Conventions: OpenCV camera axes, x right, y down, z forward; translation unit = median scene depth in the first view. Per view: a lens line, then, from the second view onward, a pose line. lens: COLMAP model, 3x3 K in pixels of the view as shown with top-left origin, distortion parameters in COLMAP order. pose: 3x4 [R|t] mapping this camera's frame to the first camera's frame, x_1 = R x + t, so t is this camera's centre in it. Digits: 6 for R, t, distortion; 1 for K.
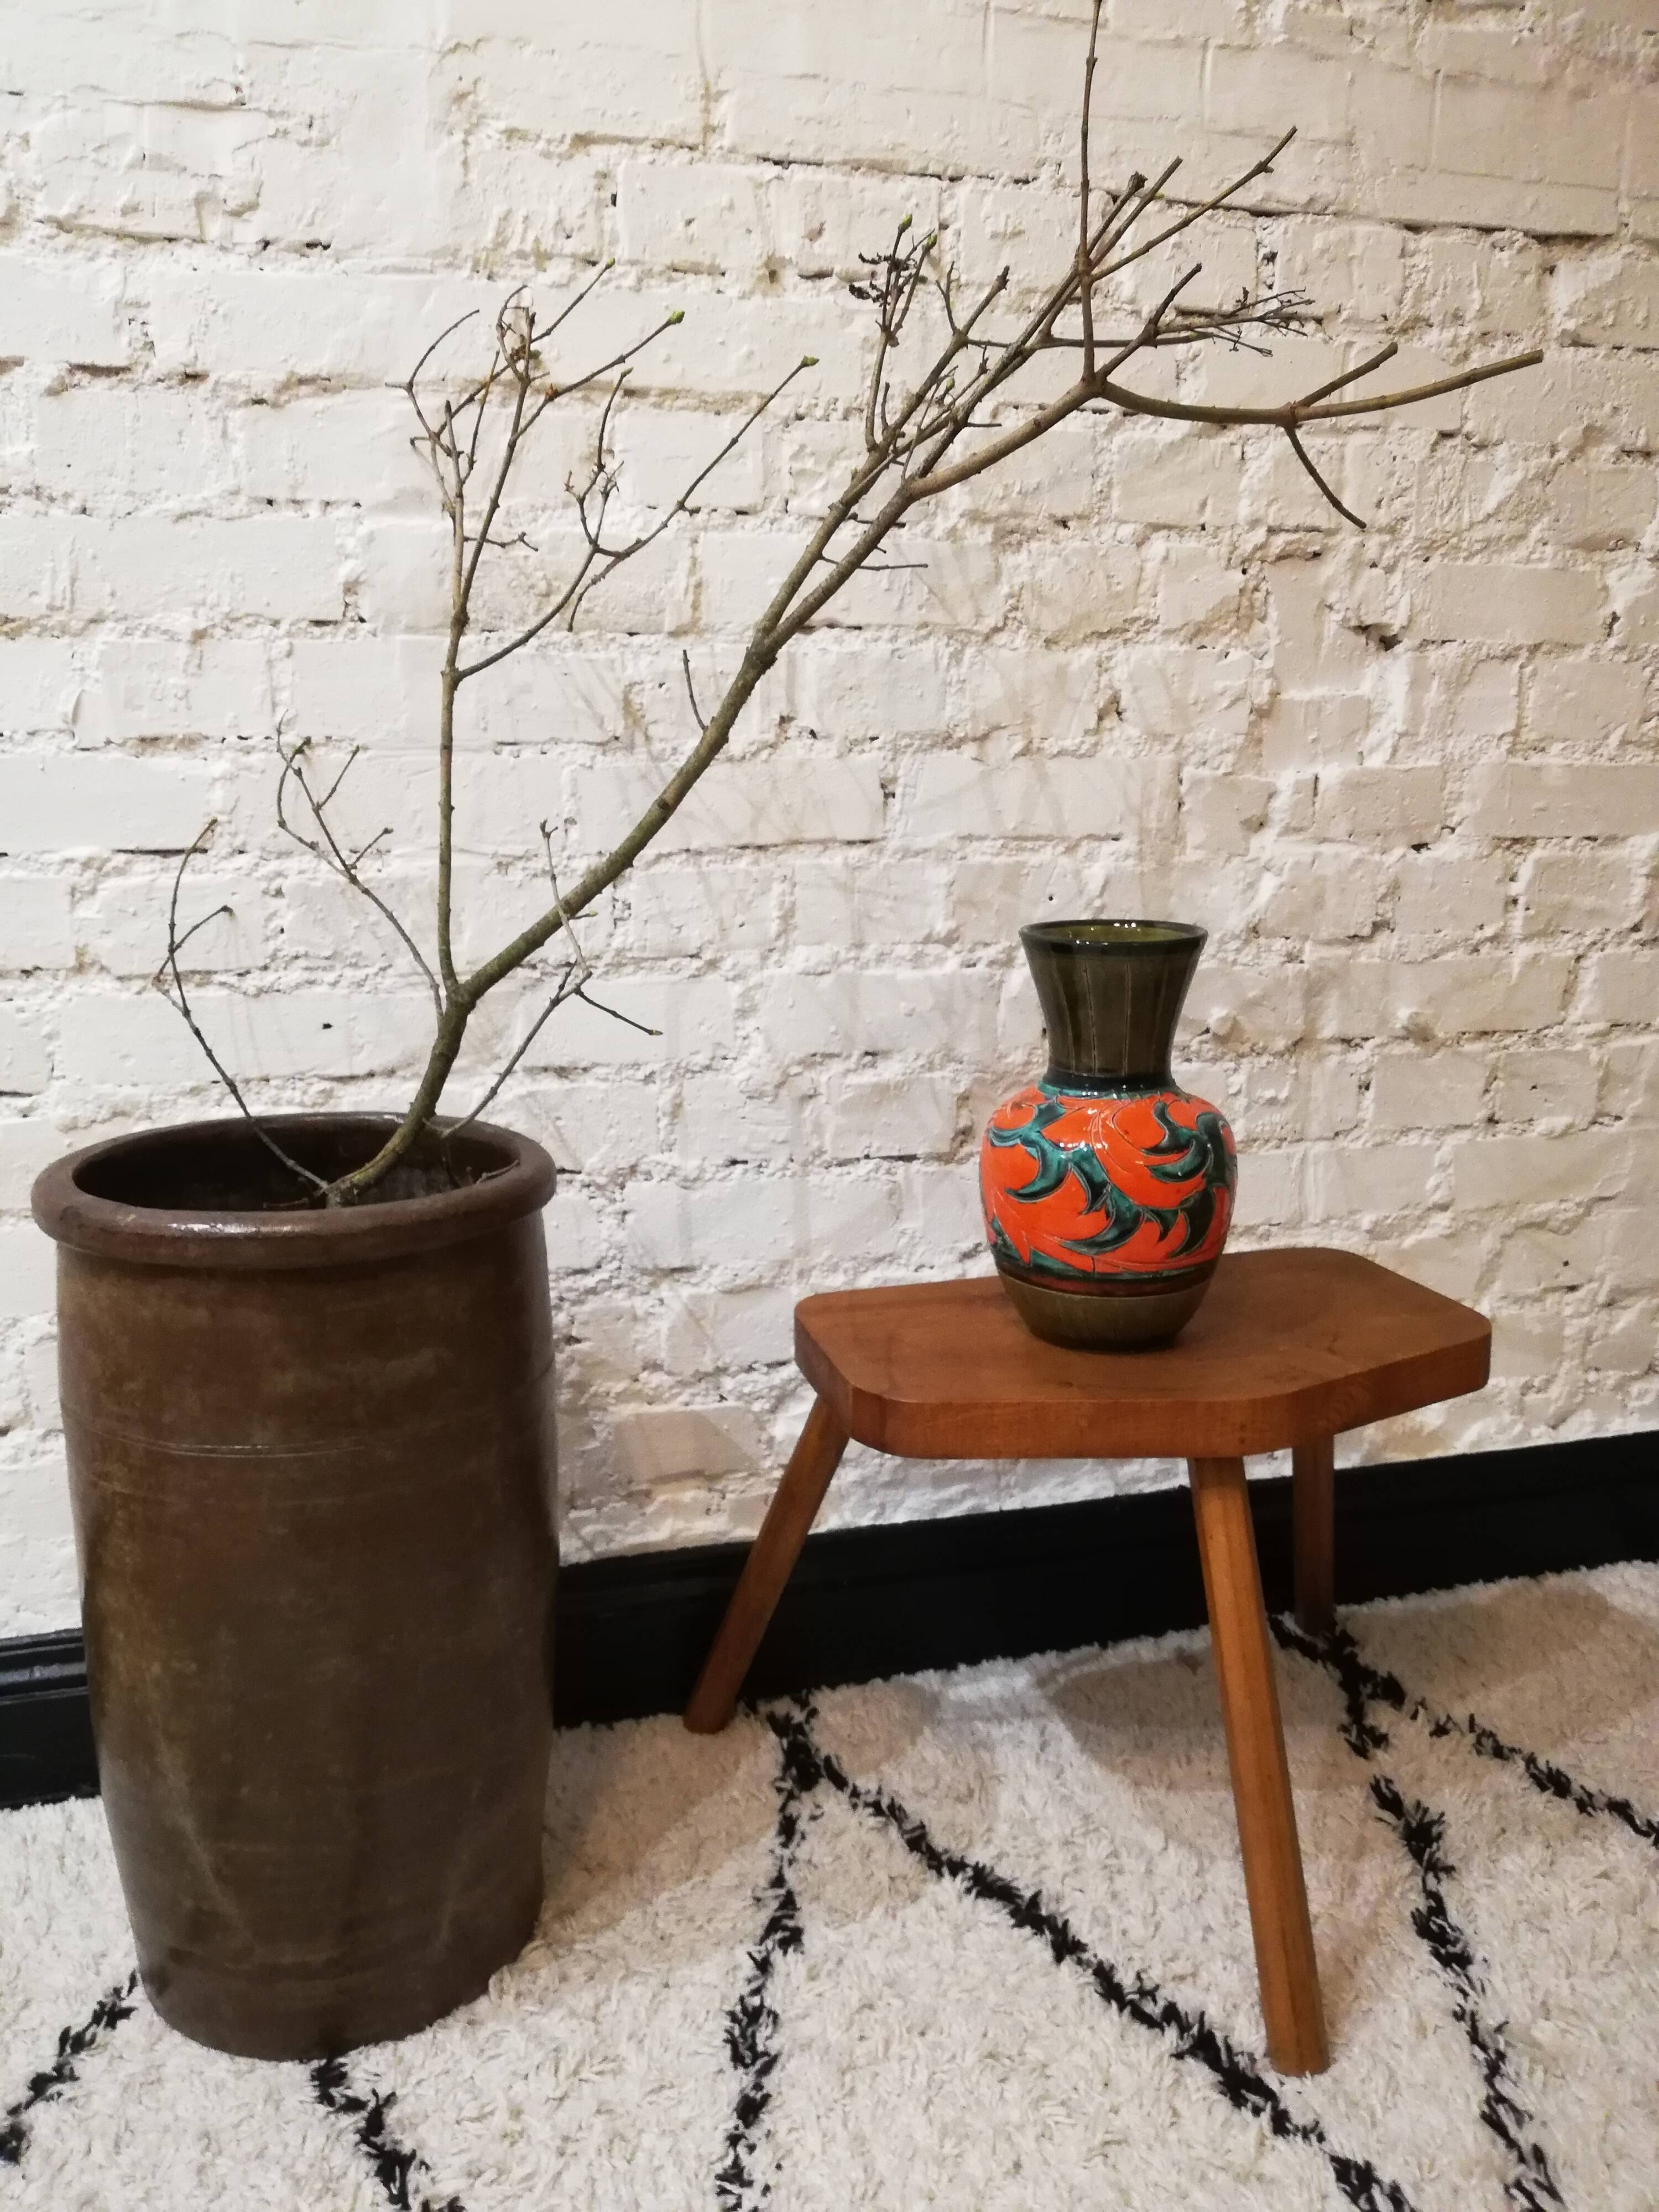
lens RADIAL K [[1798.4, 0, 803.9], [0, 1798.4, 1108.3], [0, 0, 1]] dist [0.045389, -0.083053]
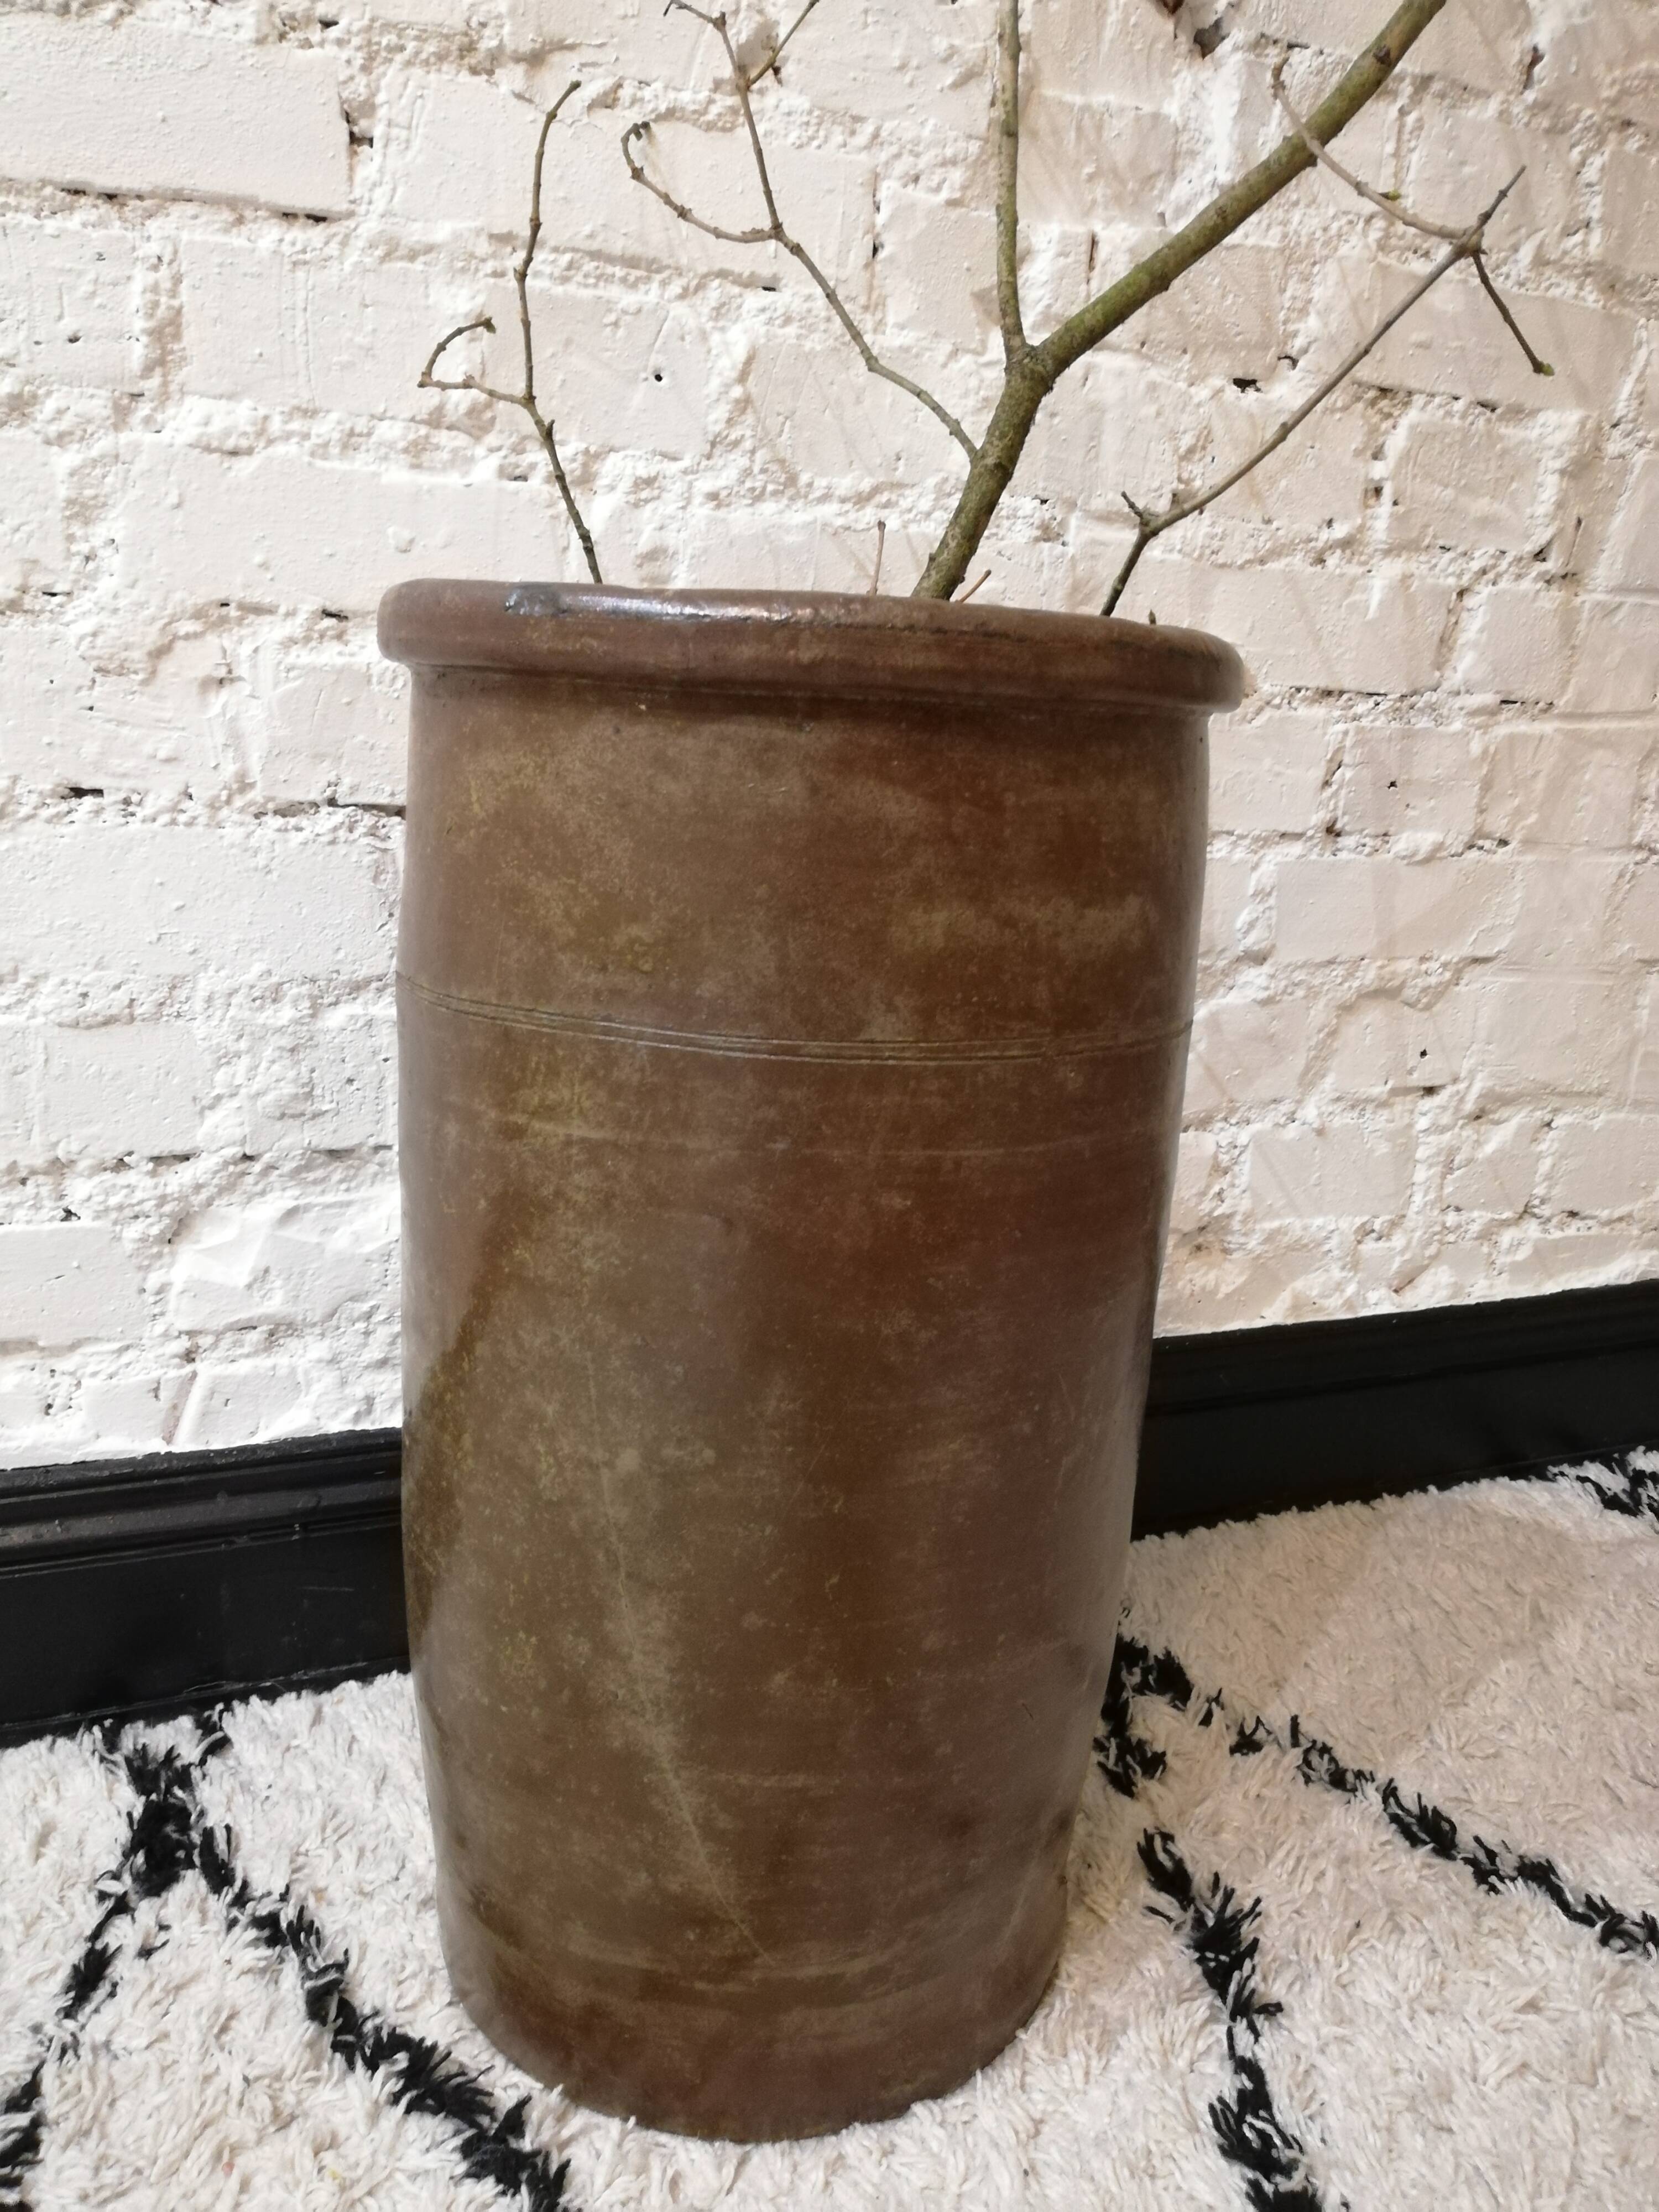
lens RADIAL K [[1741.7, 0, 834.9], [0, 1741.7, 1119.9], [0, 0, 1]] dist [0.039899, -0.062693]
pose [[0.990874, 0.017450, 0.133654, 0.124672], [-0.020840, 0.999495, 0.024004, 0.115501], [-0.133167, -0.026571, 0.990737, 0.420257]]
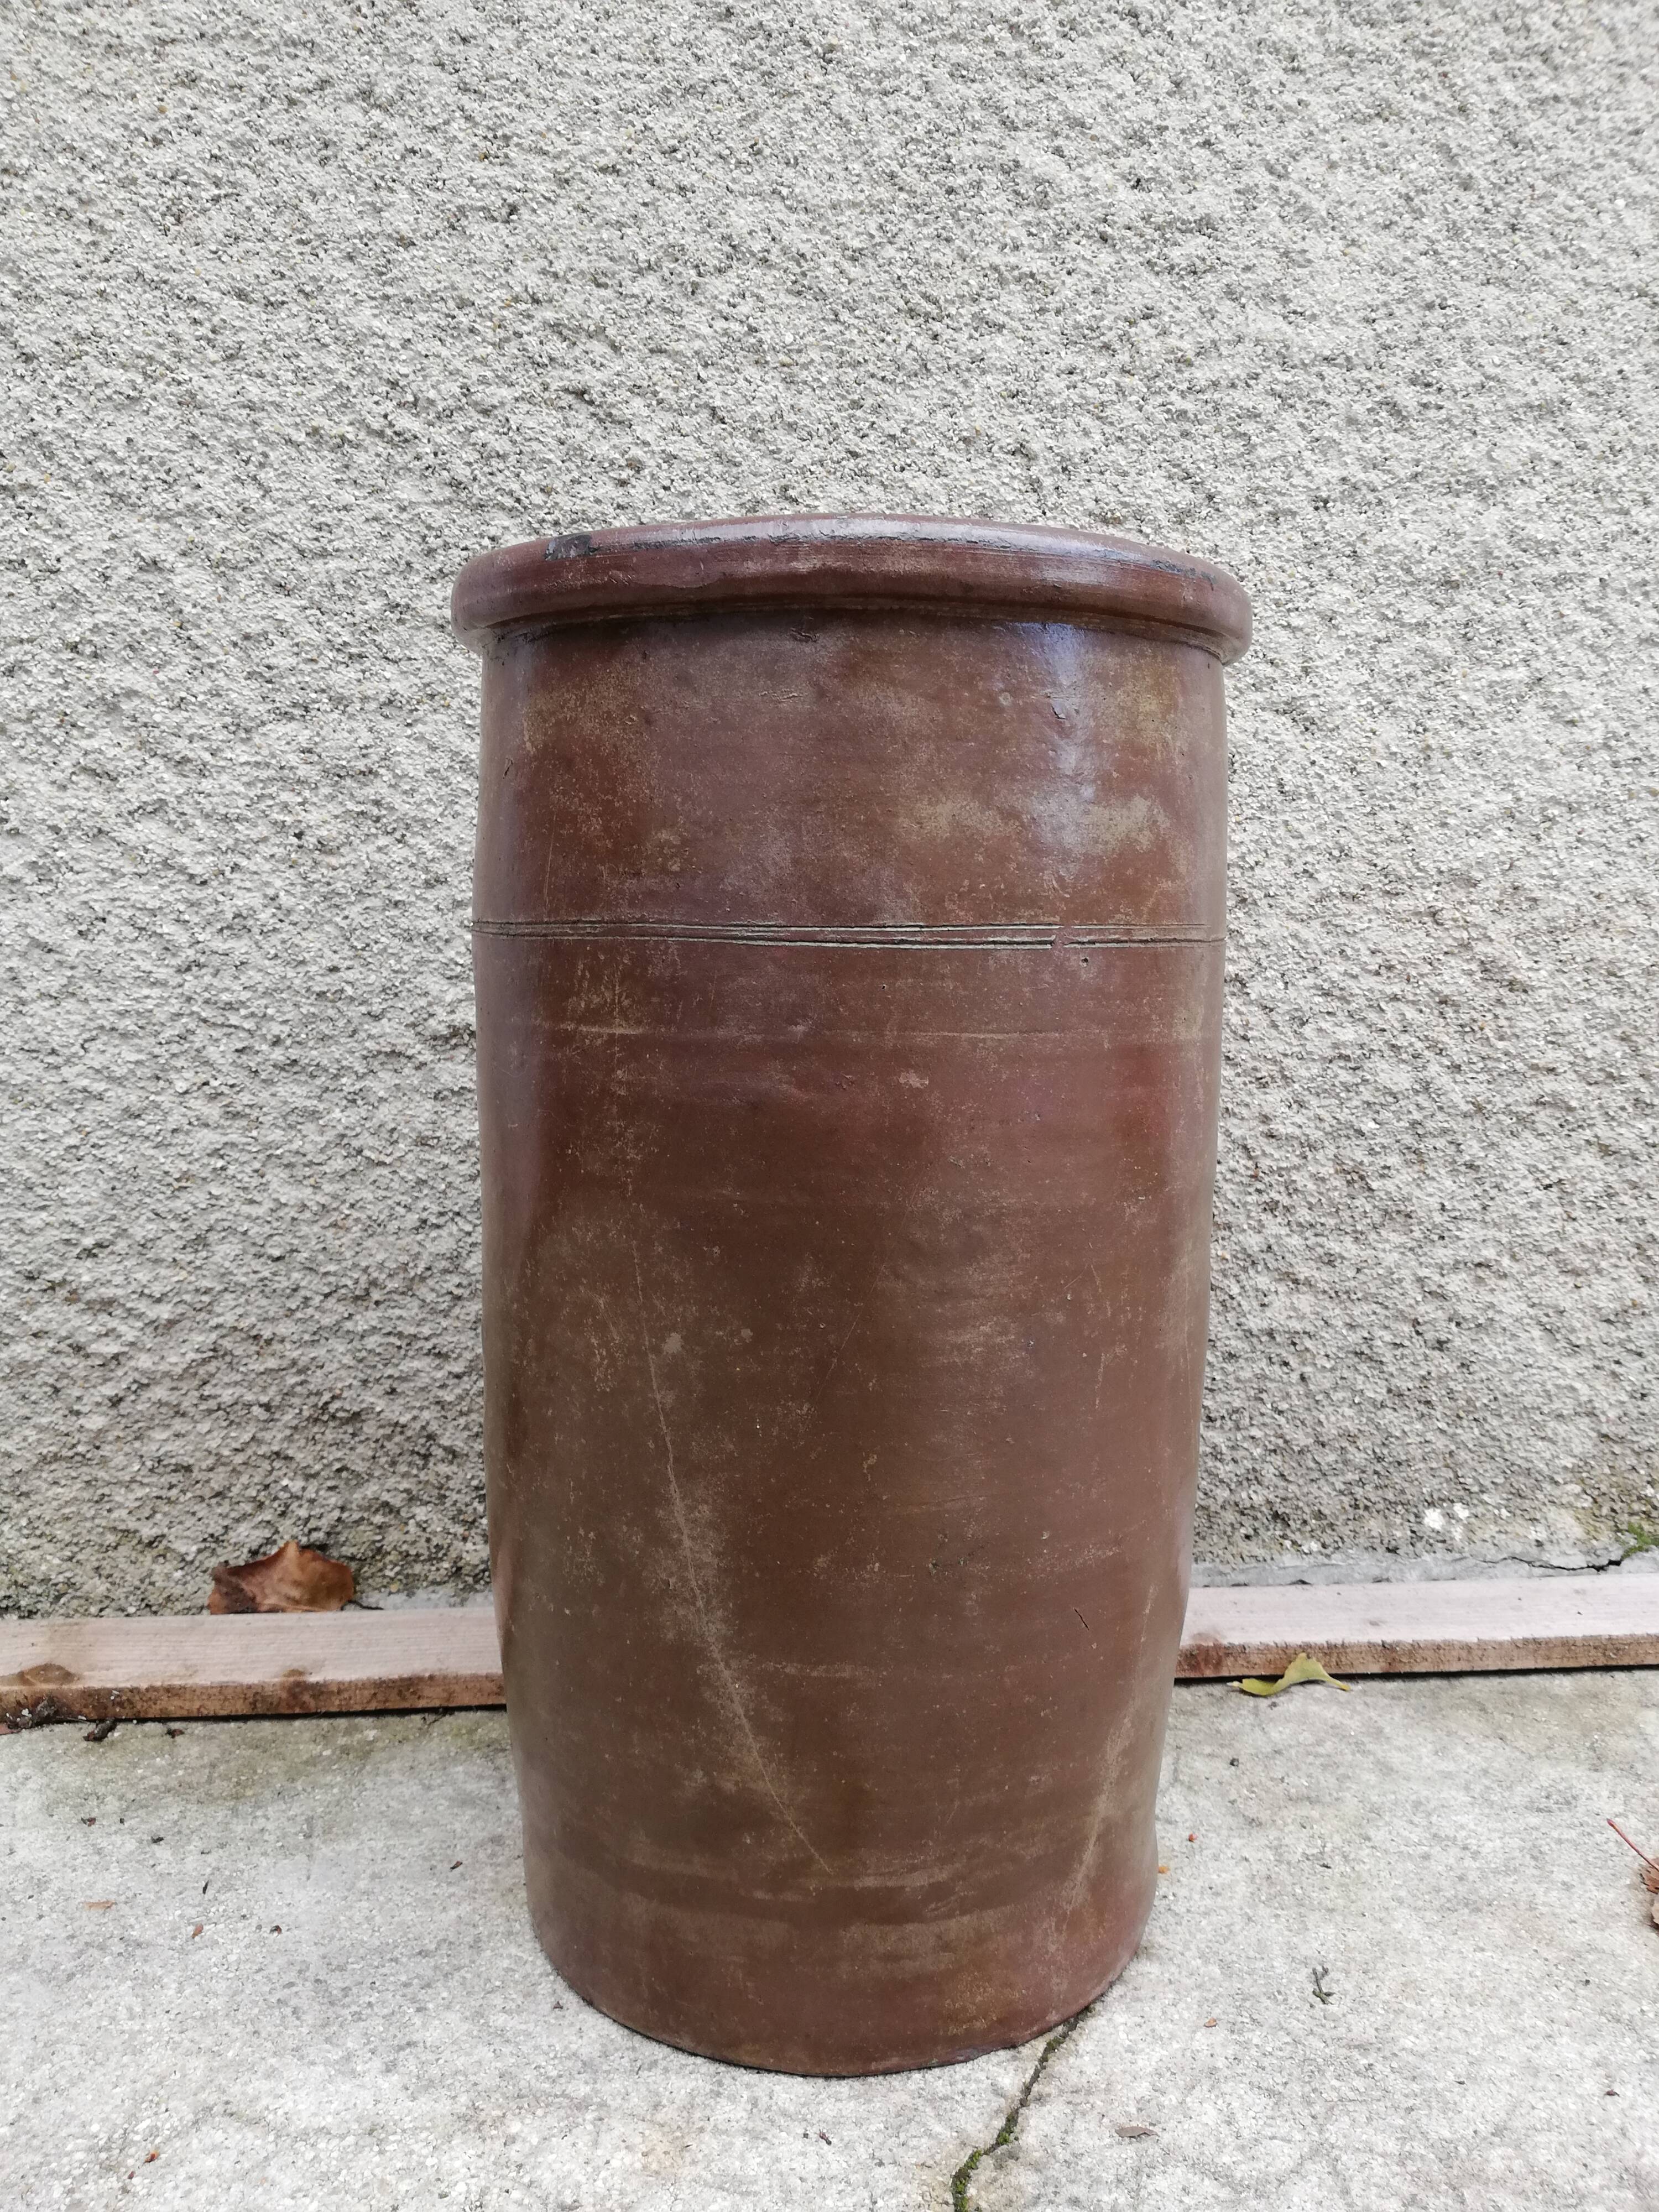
lens RADIAL K [[1741.7, 0, 834.9], [0, 1741.7, 1119.9], [0, 0, 1]] dist [0.039899, -0.062693]
pose [[0.999865, -0.000827, 0.016422, 0.163489], [0.002459, 0.995019, -0.099657, 0.189646], [-0.016258, 0.099684, 0.994886, 0.397744]]
